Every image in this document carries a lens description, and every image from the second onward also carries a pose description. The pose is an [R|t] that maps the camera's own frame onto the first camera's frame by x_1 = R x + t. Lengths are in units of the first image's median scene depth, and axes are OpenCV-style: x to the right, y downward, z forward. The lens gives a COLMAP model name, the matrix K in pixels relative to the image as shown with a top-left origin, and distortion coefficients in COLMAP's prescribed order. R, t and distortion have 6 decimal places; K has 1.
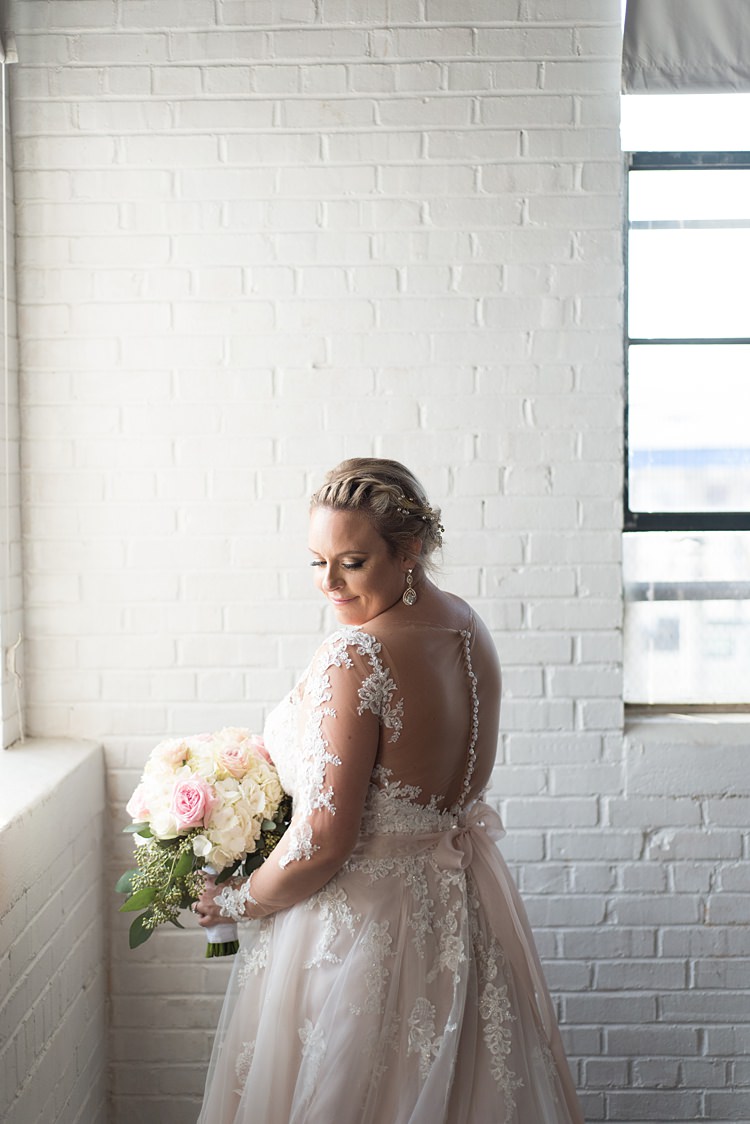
lens RADIAL K [[1657.1, 0, 363.6], [0, 1657.1, 581.4], [0, 0, 1]] dist [0.015203, 0.000000]
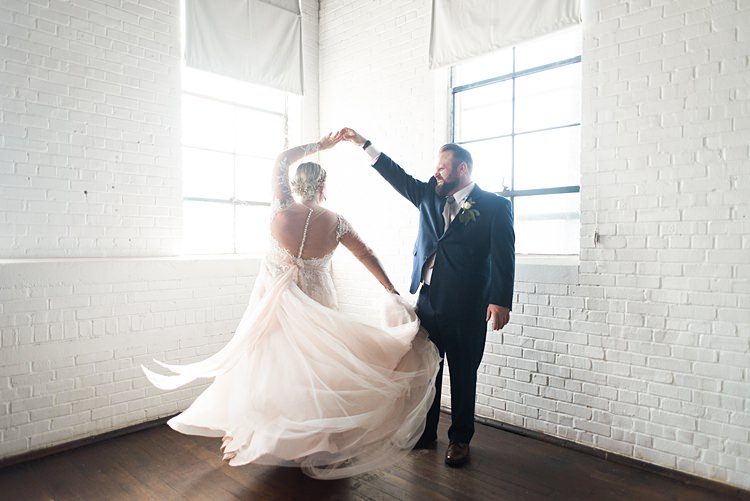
lens RADIAL K [[502.9, 0, 374.5], [0, 502.9, 250.1], [0, 0, 1]] dist [0.025786, -0.000027]
pose [[0.723549, 0.021472, -0.689939, 0.792348], [-0.046276, 0.998776, -0.017446, 0.100753], [0.688720, 0.044550, 0.723657, 0.168437]]
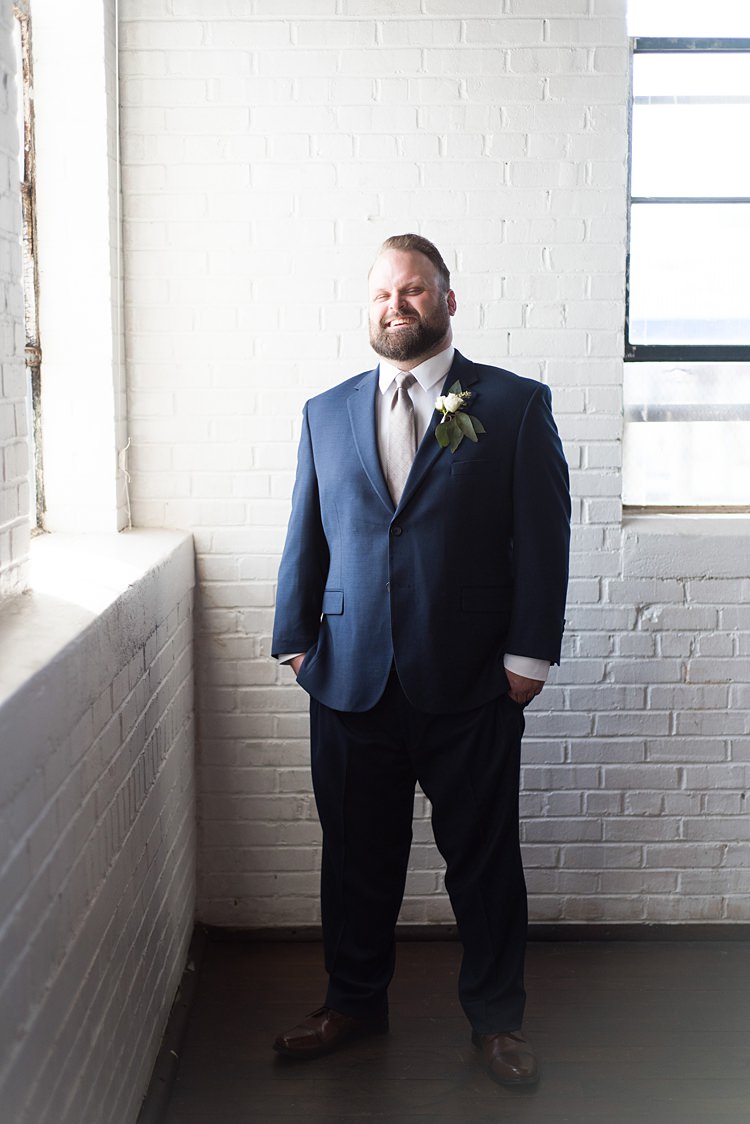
lens RADIAL K [[1657.1, 0, 365.7], [0, 1657.1, 570.6], [0, 0, 1]] dist [0.015203, 0.000000]
pose [[0.999935, 0.004358, 0.010566, -0.043739], [-0.005056, 0.997744, 0.066940, 0.043723], [-0.010250, -0.066989, 0.997701, -0.213262]]
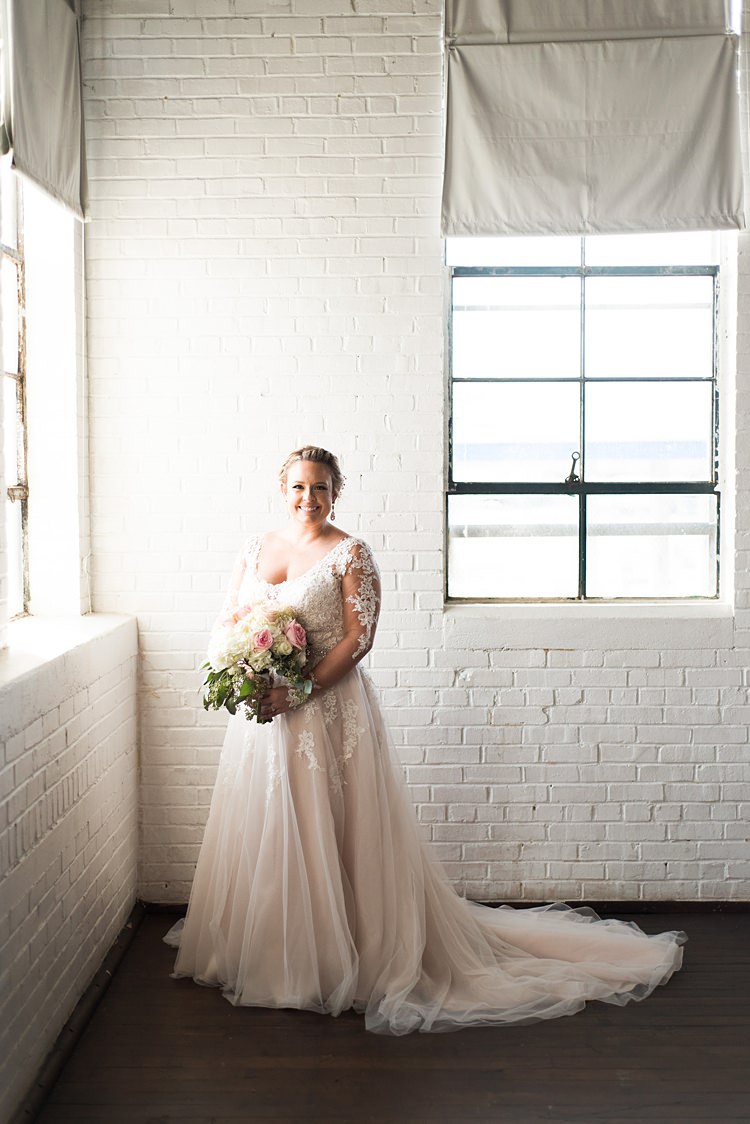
lens RADIAL K [[1657.1, 0, 379.4], [0, 1657.1, 567.9], [0, 0, 1]] dist [0.015203, 0.000000]
pose [[0.999983, 0.005168, -0.002778, 0.096238], [-0.005165, 0.999986, 0.001372, 0.044644], [0.002785, -0.001358, 0.999995, -0.699318]]
